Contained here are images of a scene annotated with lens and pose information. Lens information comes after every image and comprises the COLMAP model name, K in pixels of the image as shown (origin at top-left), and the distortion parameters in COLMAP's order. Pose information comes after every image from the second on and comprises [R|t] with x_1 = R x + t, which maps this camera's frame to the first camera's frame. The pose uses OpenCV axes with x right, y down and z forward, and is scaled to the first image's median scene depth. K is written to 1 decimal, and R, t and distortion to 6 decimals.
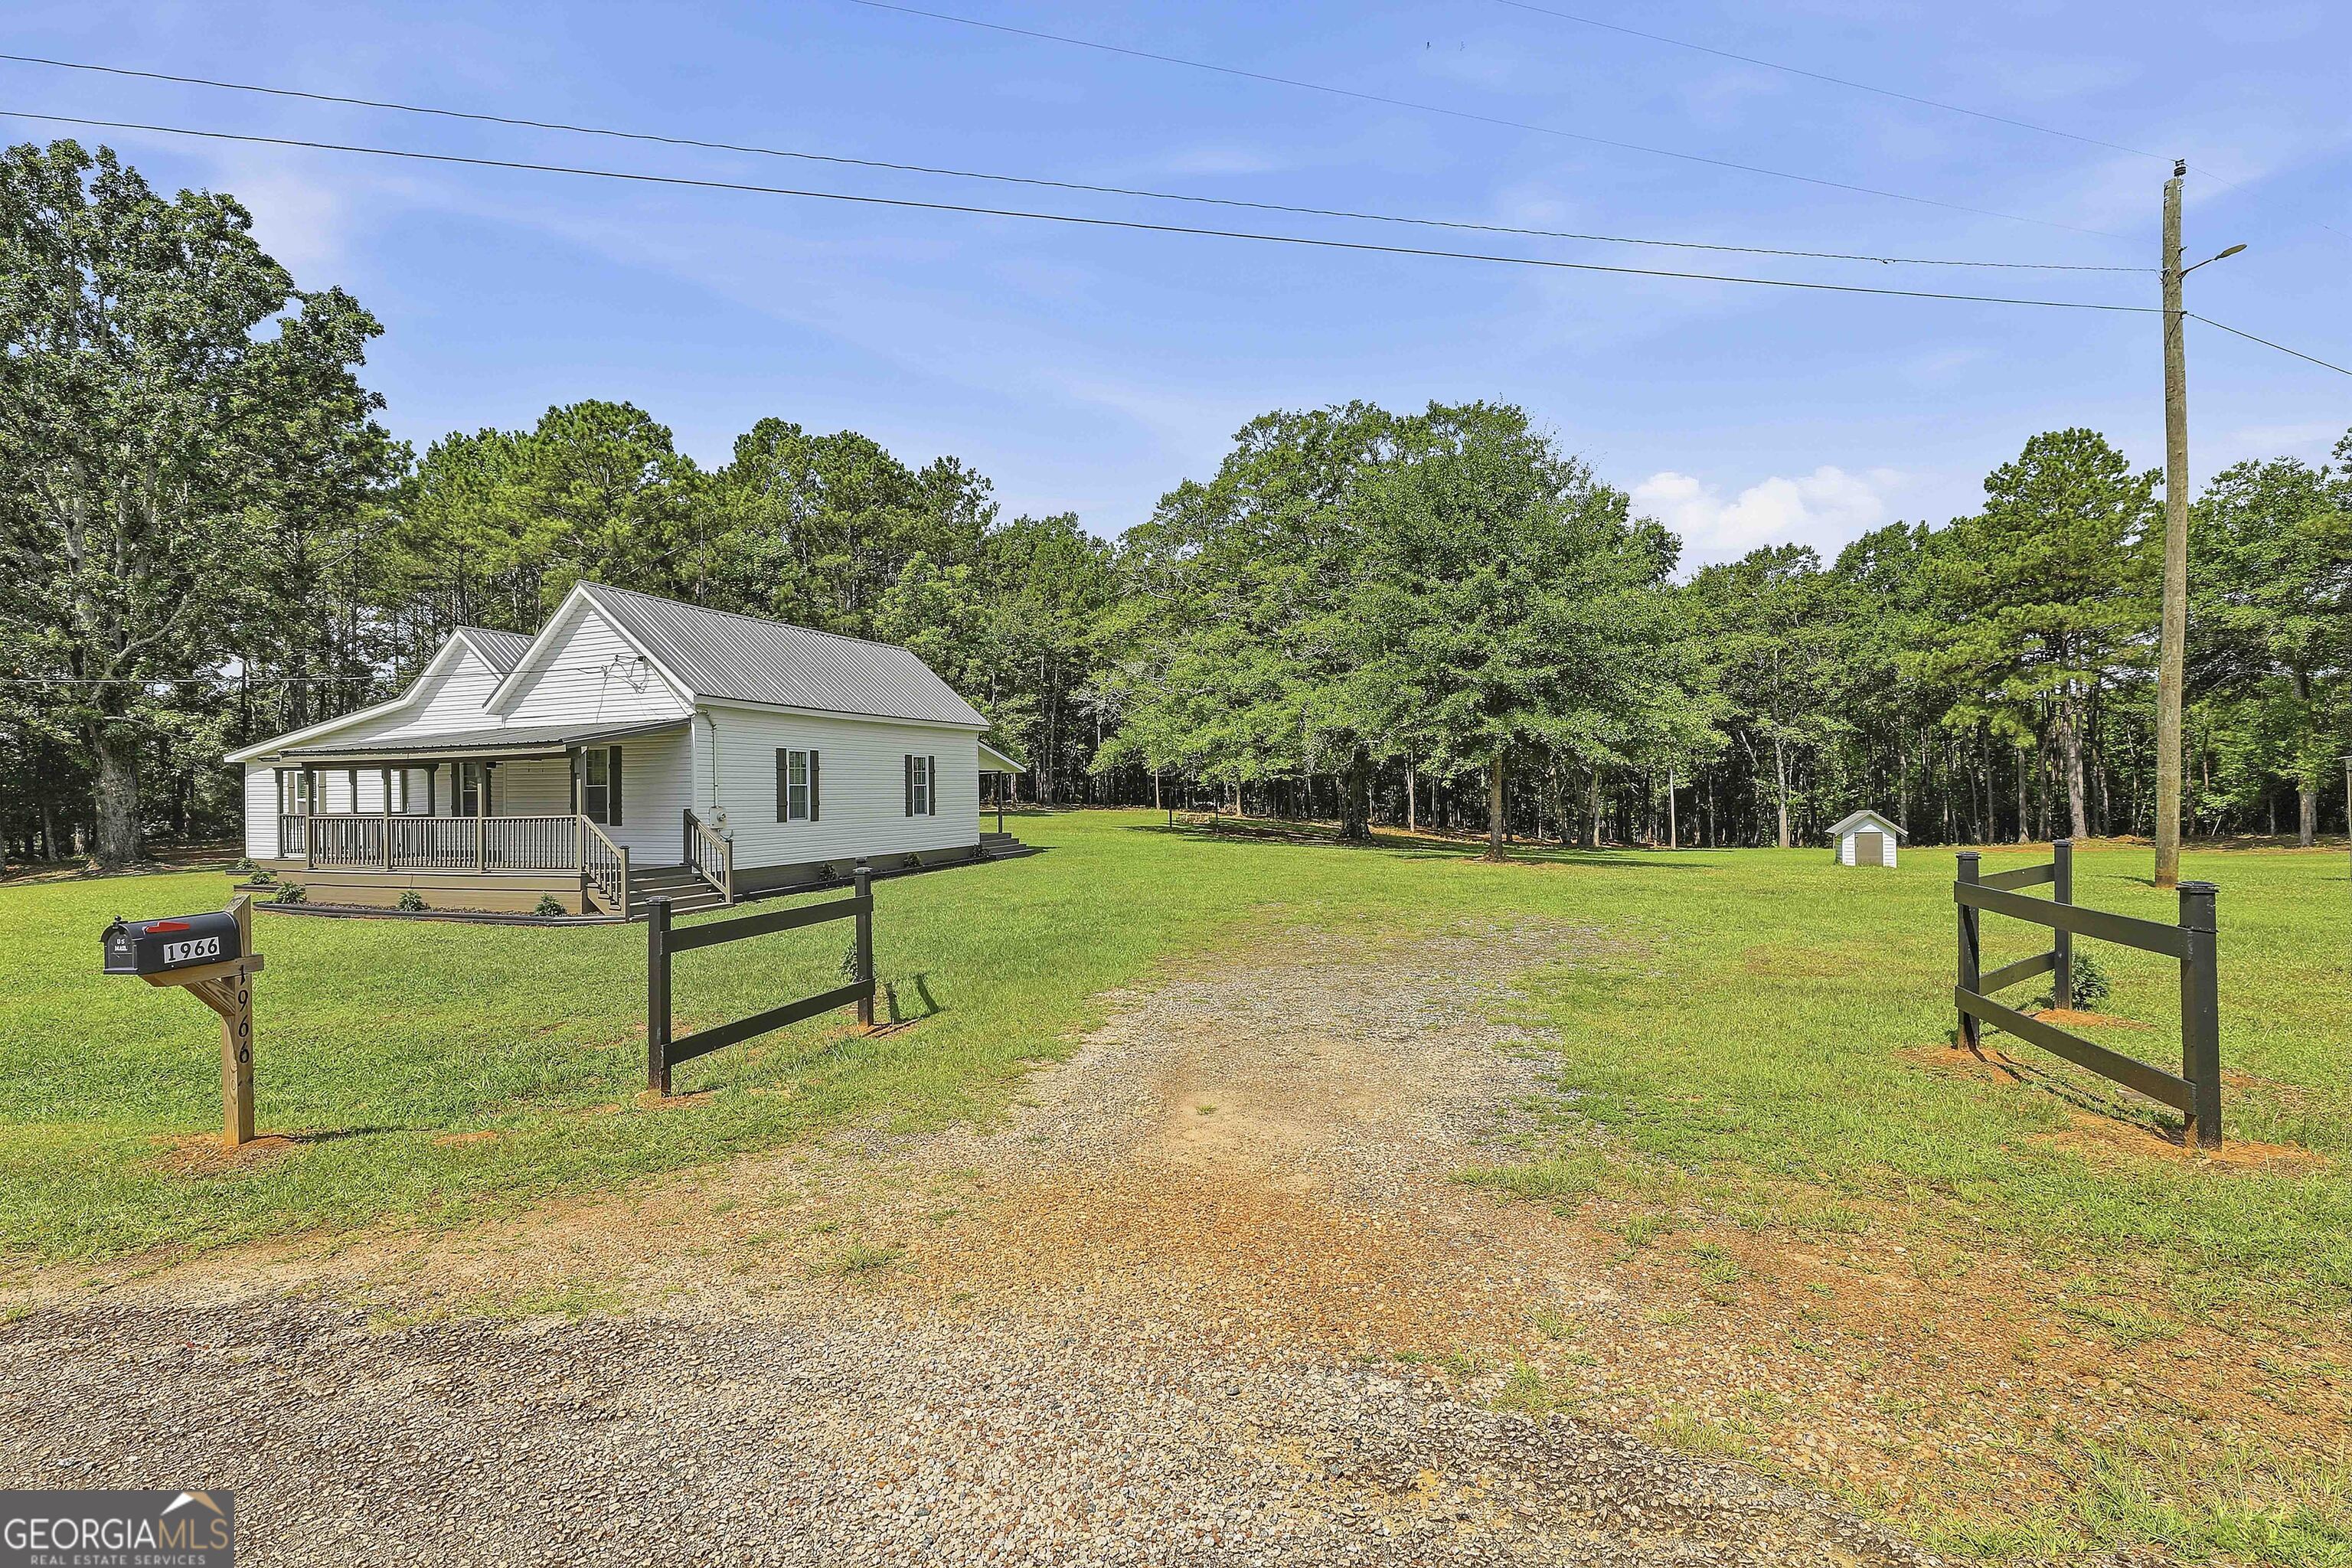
lens RADIAL K [[1050.6, 0, 1185.2], [0, 1050.6, 791.8], [0, 0, 1]] dist [-0.005899, 0.000905]
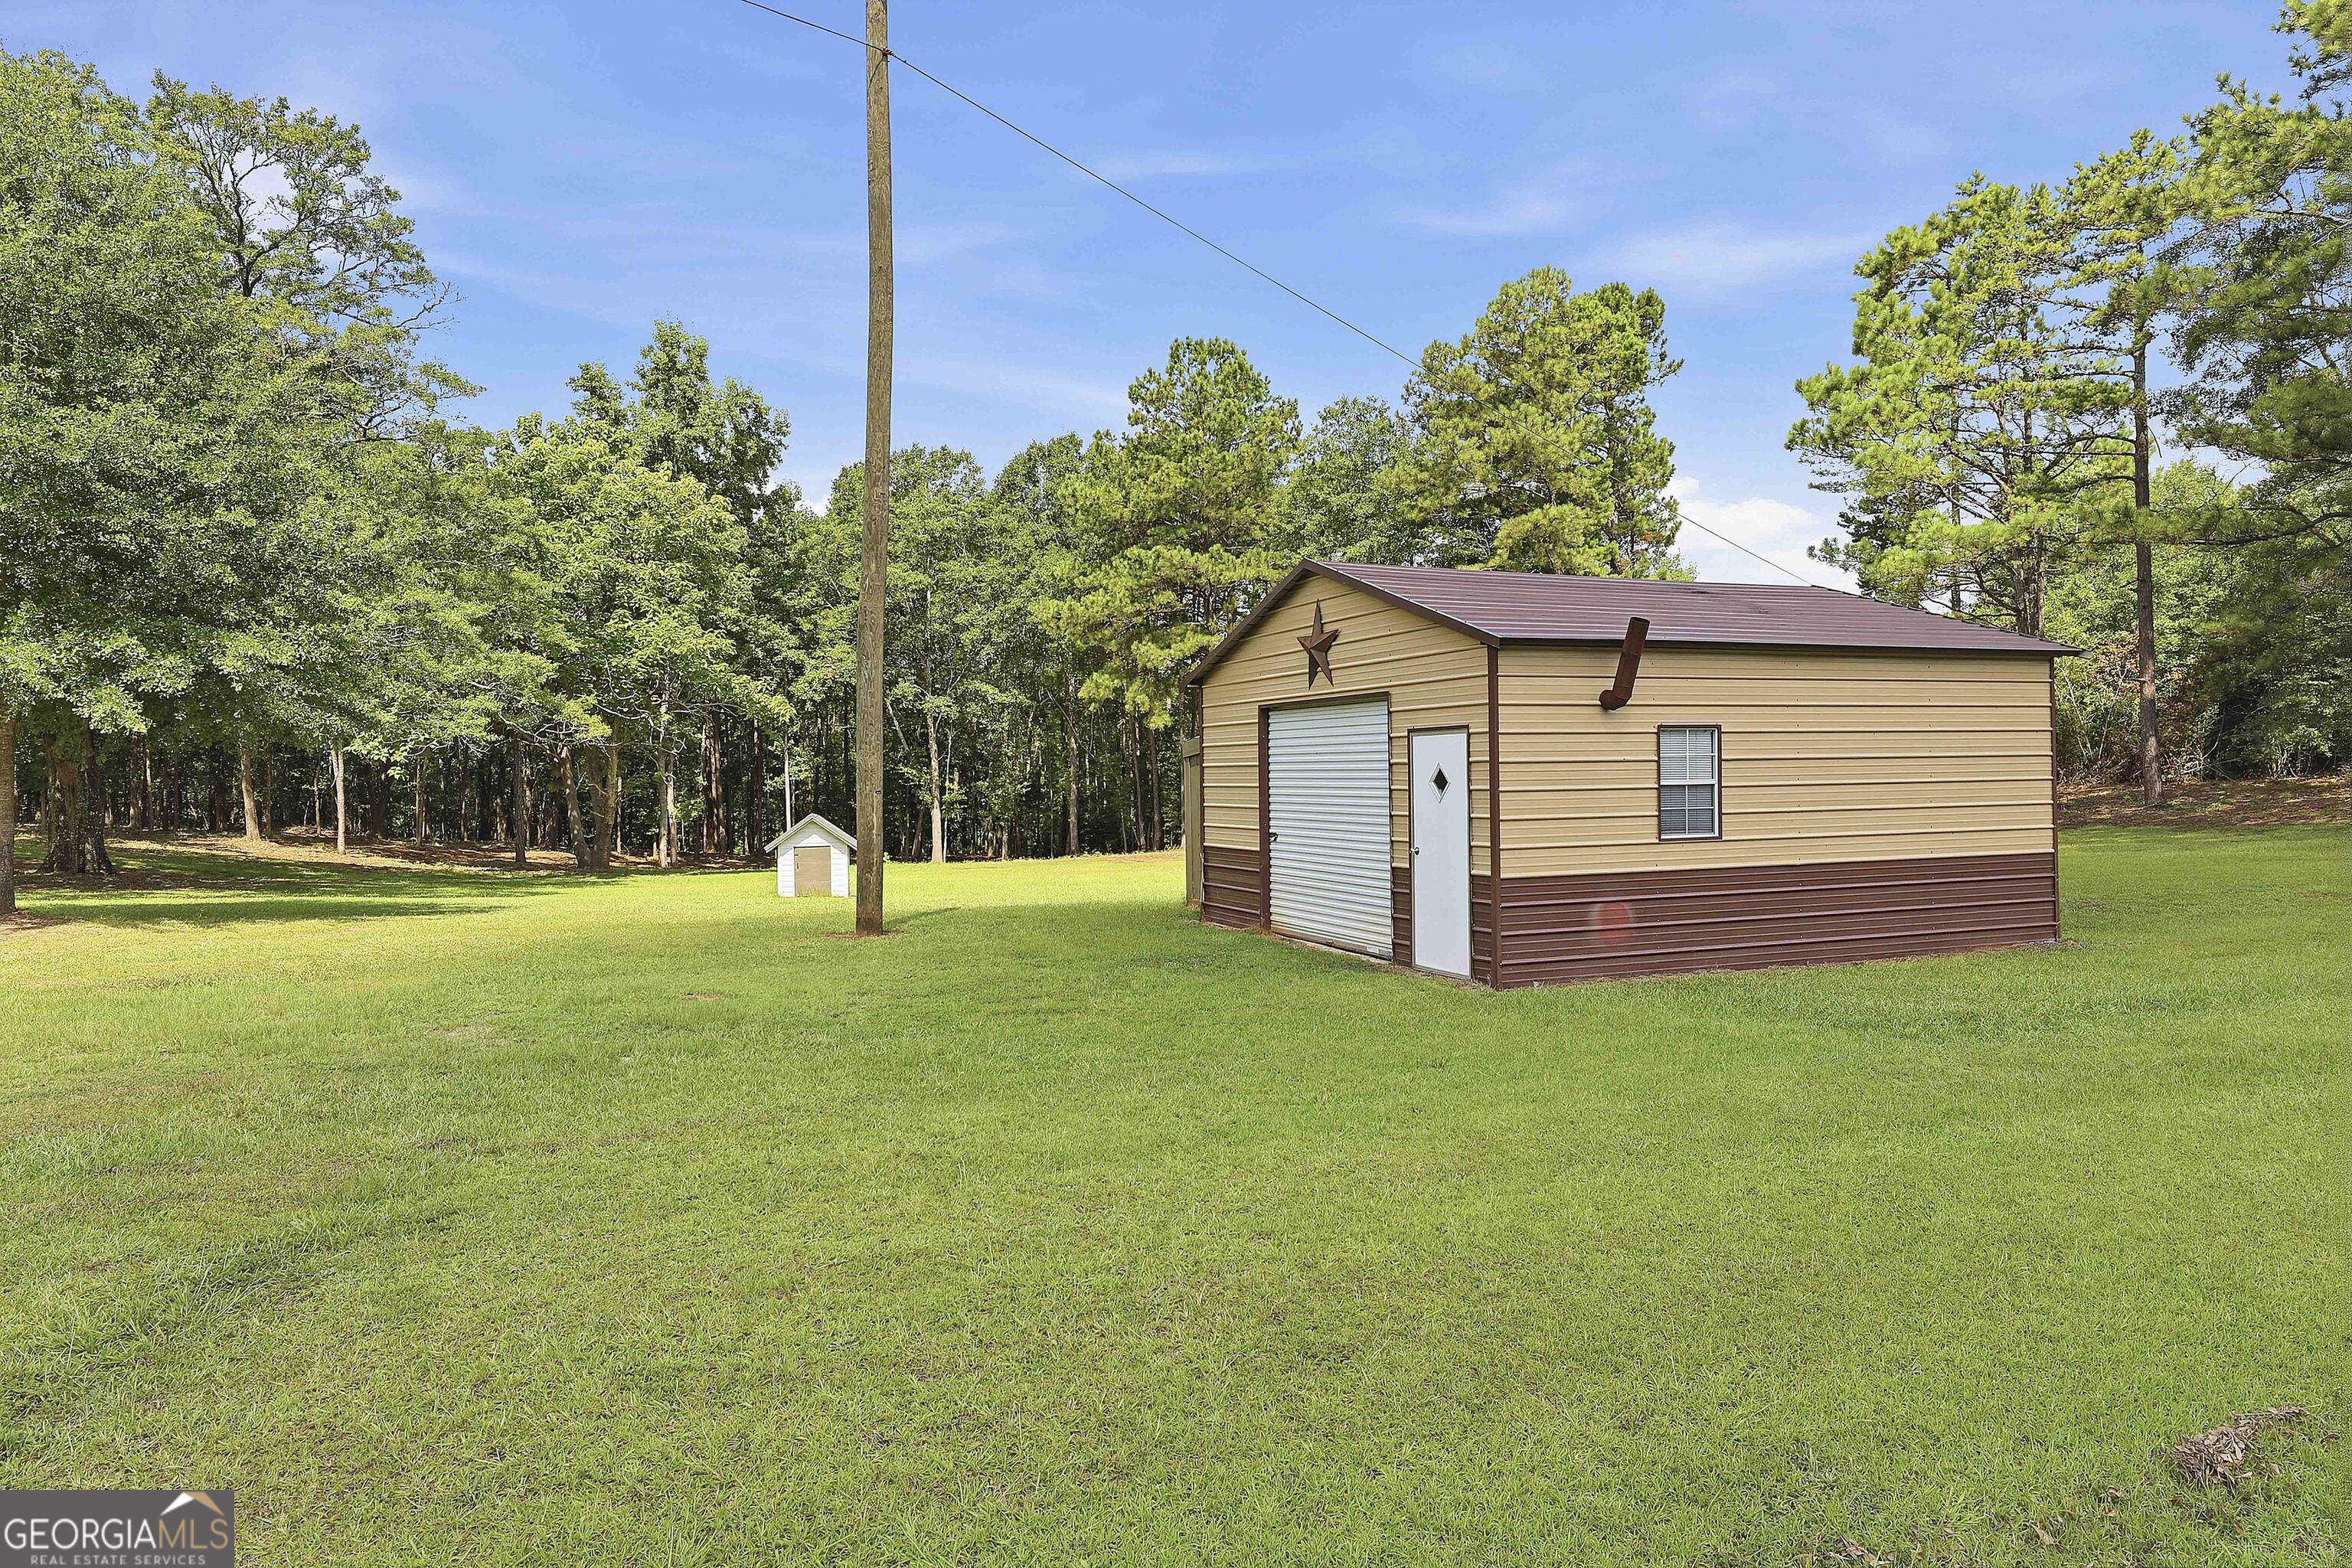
lens RADIAL K [[1519.1, 0, 1192.2], [0, 1519.1, 781.7], [0, 0, 1]] dist [-0.041301, 0.000656]
pose [[0.829198, 0.000954, 0.558953, 0.182463], [-0.000105, 0.999999, -0.001552, -0.000801], [-0.558954, 0.001228, 0.829198, 0.036436]]
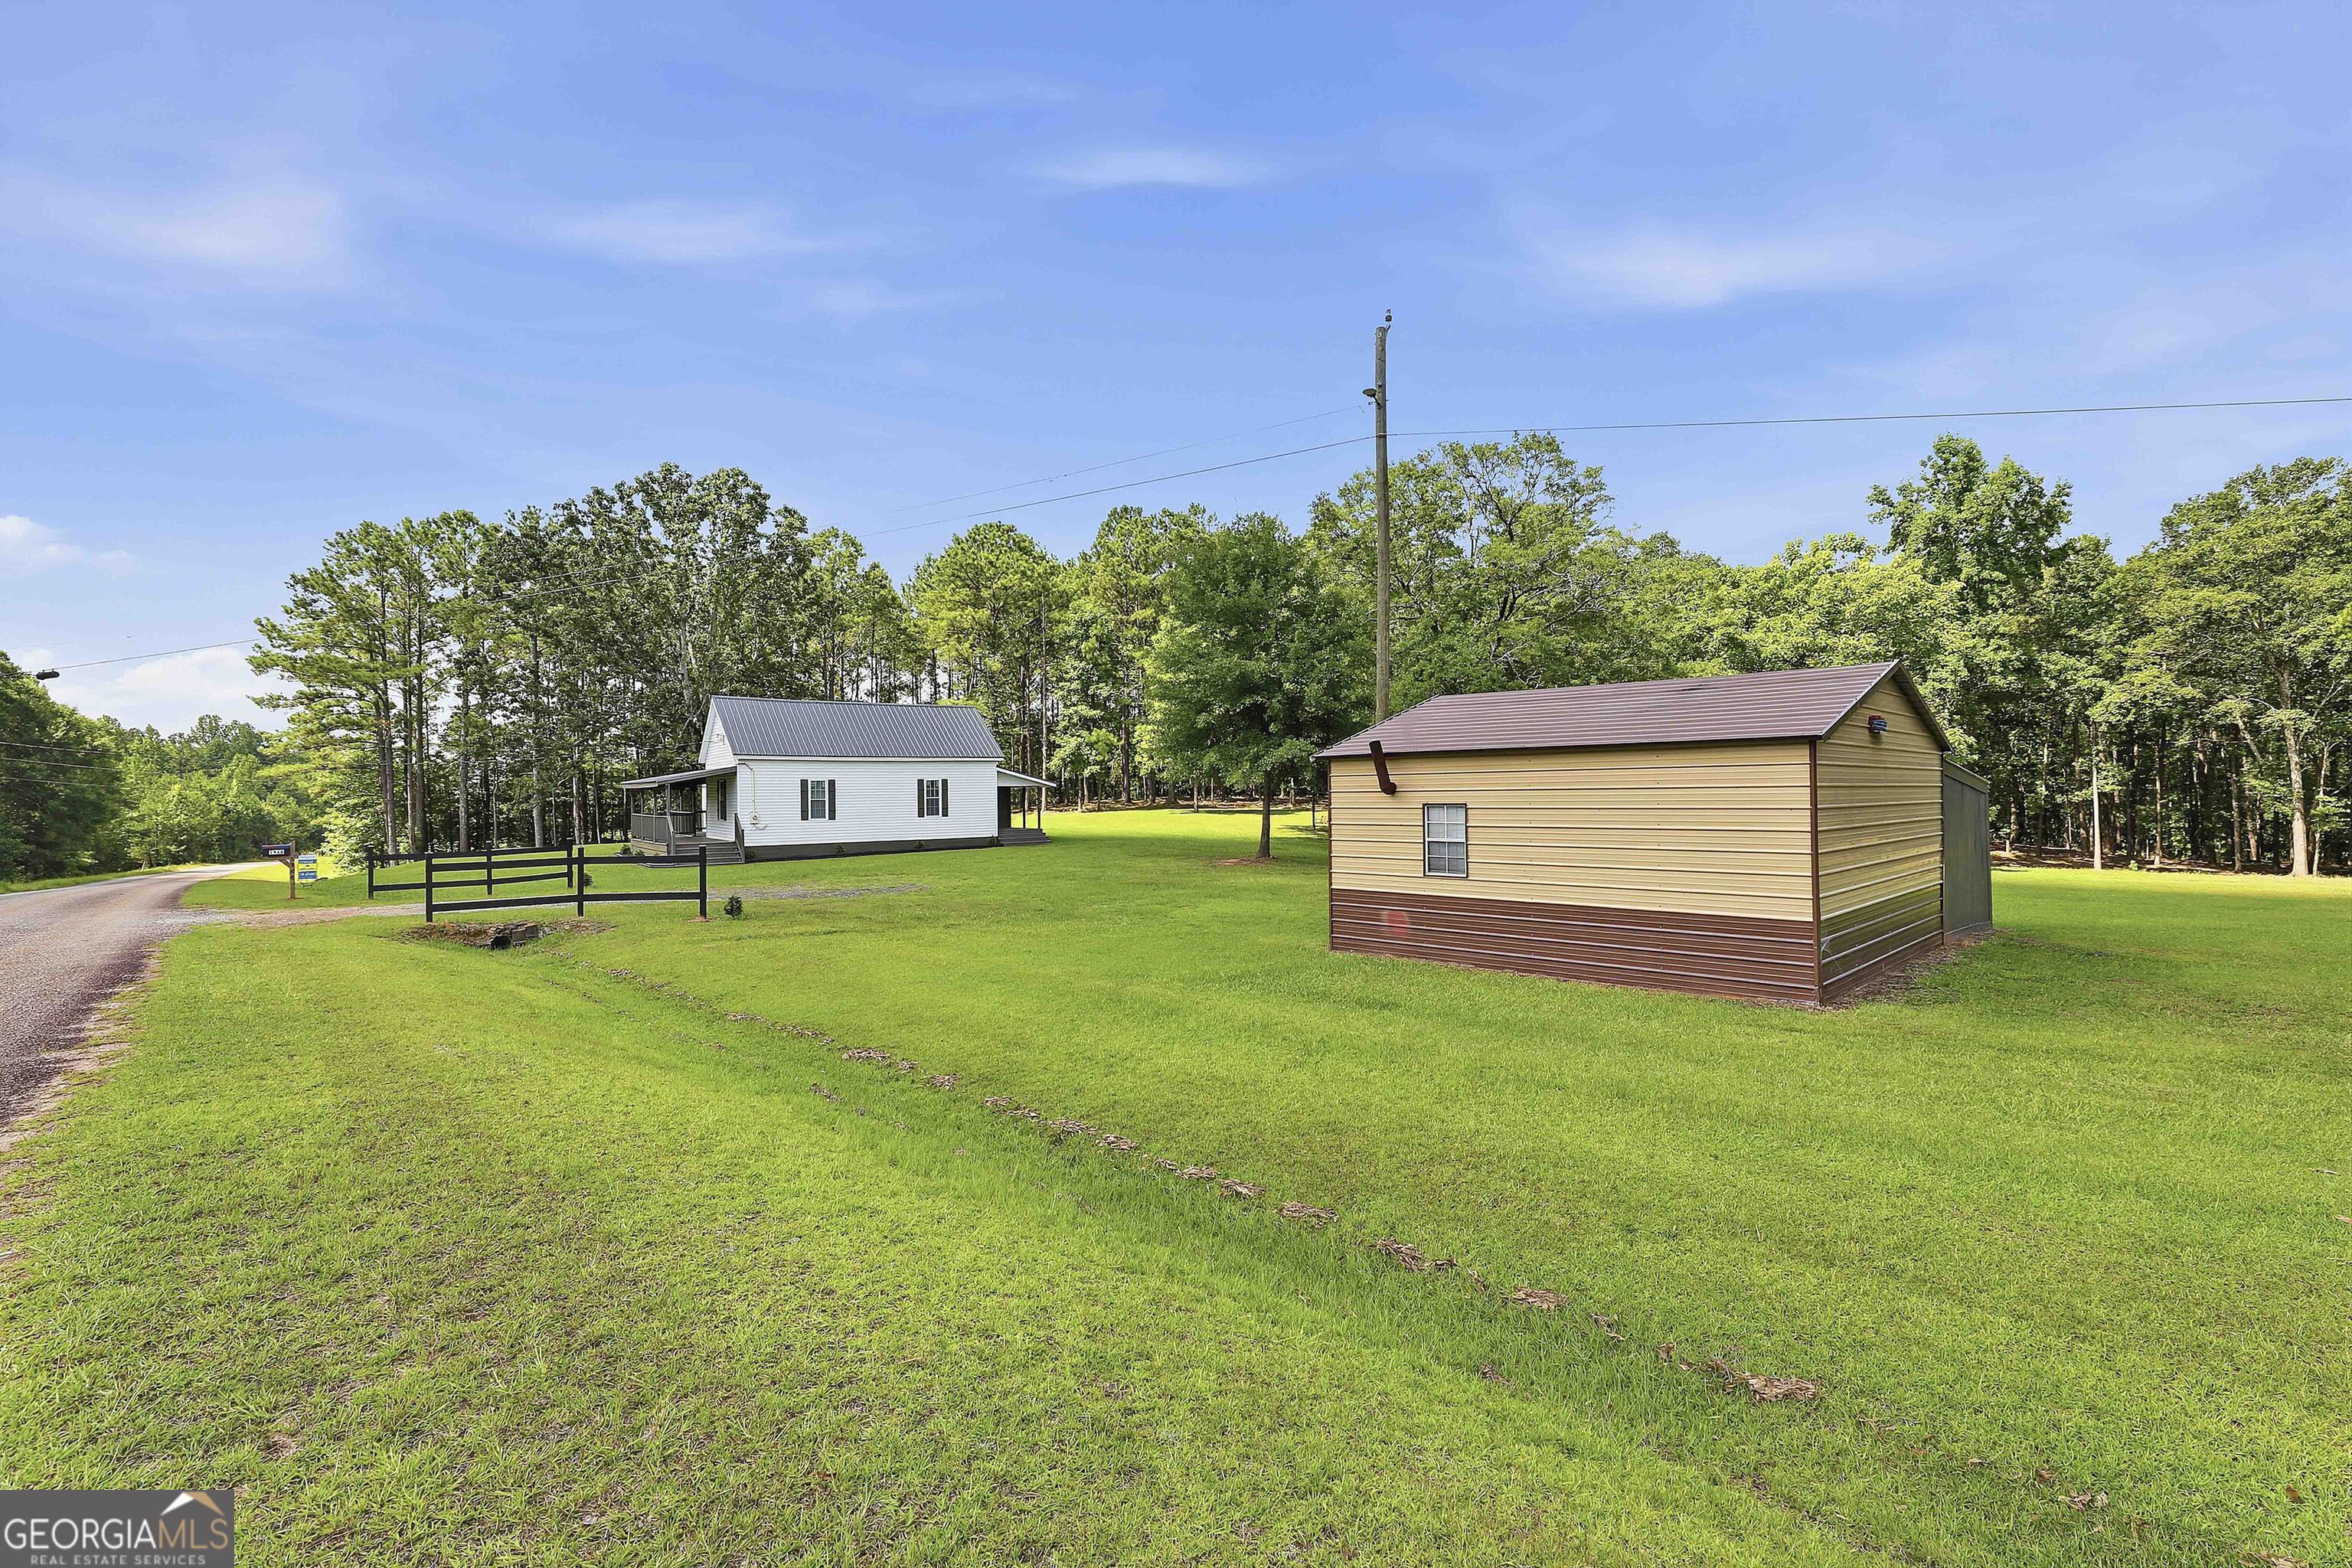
lens RADIAL K [[1050.6, 0, 1180.6], [0, 1050.6, 773.6], [0, 0, 1]] dist [-0.005899, 0.000905]
pose [[0.827865, -0.004399, -0.560910, 0.445632], [0.000304, 0.999973, -0.007395, -0.014174], [0.560928, 0.005951, 0.827843, -0.050662]]
